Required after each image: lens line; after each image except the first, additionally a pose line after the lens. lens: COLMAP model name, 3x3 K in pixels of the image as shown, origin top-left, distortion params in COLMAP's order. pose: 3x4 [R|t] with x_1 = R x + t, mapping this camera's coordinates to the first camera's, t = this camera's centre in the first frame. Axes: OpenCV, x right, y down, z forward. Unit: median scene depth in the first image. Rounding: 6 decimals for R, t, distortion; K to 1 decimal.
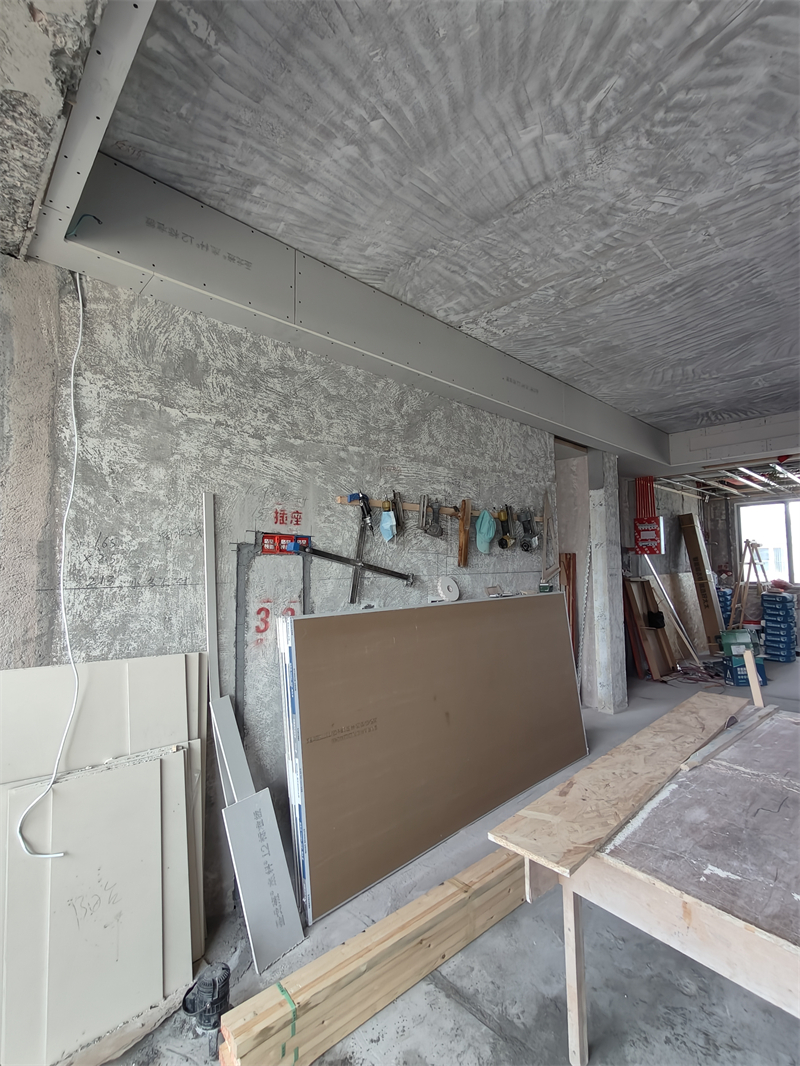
lens RADIAL K [[485.2, 0, 408.5], [0, 485.2, 532.3], [0, 0, 1]] dist [-0.002623, 0.001204]
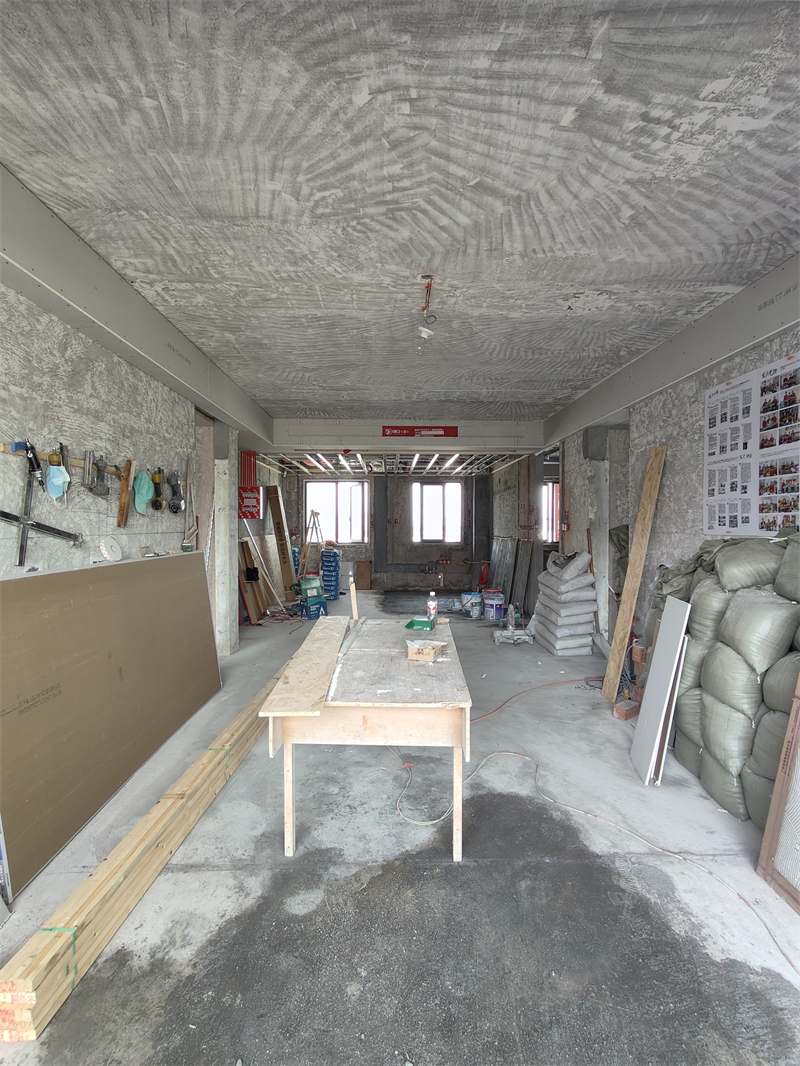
lens RADIAL K [[485.2, 0, 397.1], [0, 485.2, 532.1], [0, 0, 1]] dist [-0.002623, 0.001204]
pose [[0.675514, 0.002248, 0.737344, -0.285850], [-0.056850, 0.997177, 0.049043, 0.000981], [-0.735152, -0.075048, 0.673735, -0.099636]]
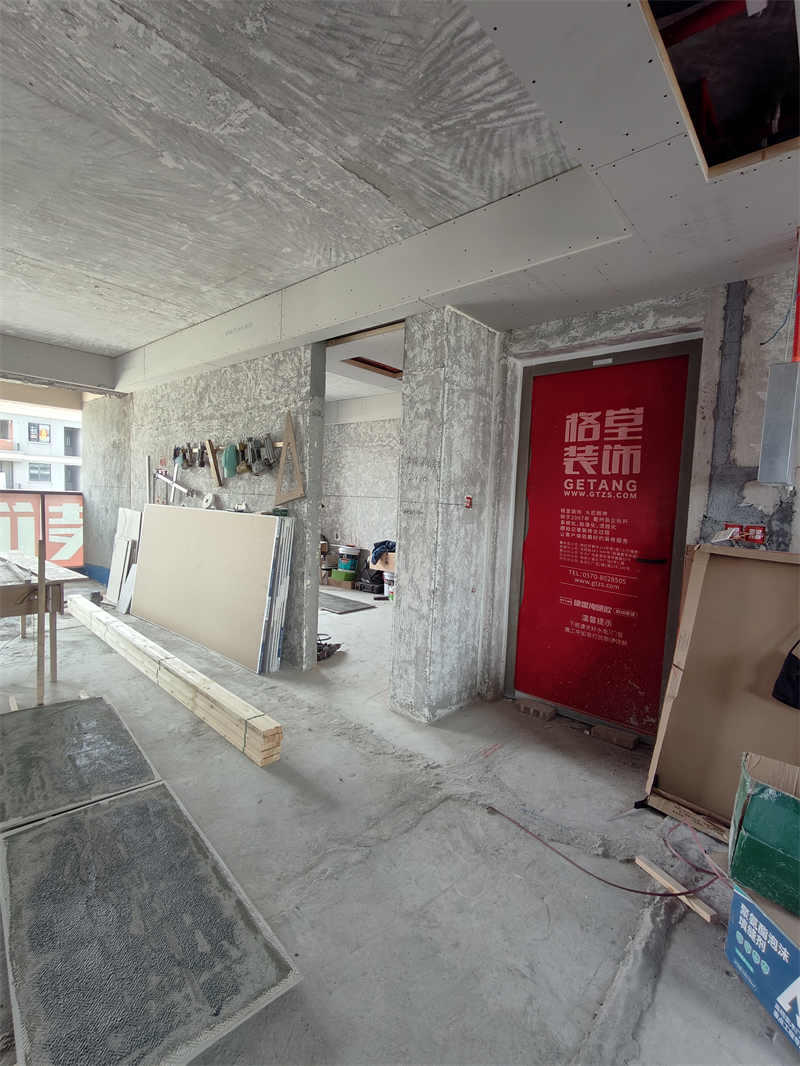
lens RADIAL K [[485.2, 0, 398.0], [0, 485.2, 534.9], [0, 0, 1]] dist [-0.002623, 0.001204]
pose [[0.091137, 0.094000, -0.991392, 1.902415], [0.018796, 0.995195, 0.096089, 0.099238], [0.995661, -0.027392, 0.088933, 1.658880]]
